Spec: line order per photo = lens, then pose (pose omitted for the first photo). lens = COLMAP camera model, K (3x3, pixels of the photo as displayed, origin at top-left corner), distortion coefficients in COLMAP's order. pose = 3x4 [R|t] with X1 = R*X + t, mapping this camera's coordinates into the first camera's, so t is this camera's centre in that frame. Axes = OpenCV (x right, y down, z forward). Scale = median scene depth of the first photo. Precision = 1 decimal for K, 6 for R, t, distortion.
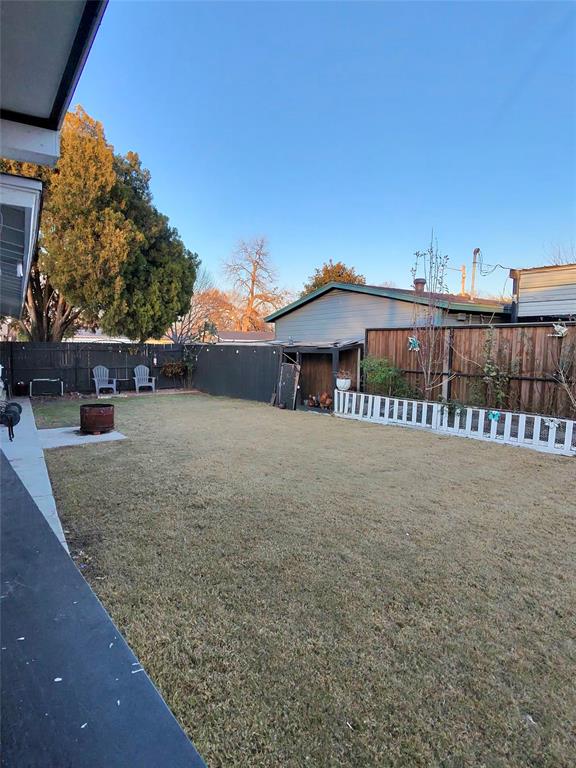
lens RADIAL K [[422.1, 0, 292.9], [0, 422.1, 383.9], [0, 0, 1]] dist [-0.003113, -0.000877]
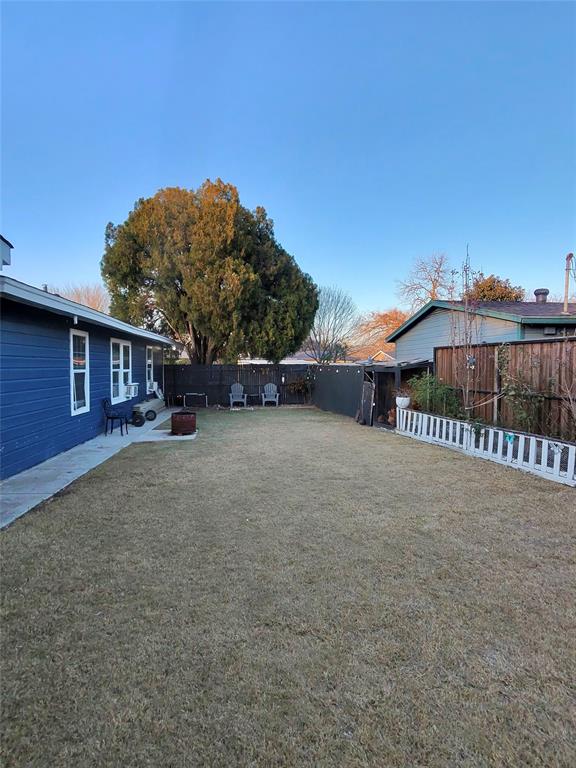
lens RADIAL K [[412.3, 0, 301.3], [0, 412.3, 384.8], [0, 0, 1]] dist [-0.002330, -0.000177]
pose [[0.918112, 0.004329, -0.396298, 0.247335], [-0.020990, 0.999068, -0.037714, 0.001589], [0.395765, 0.042944, 0.917347, -0.015383]]
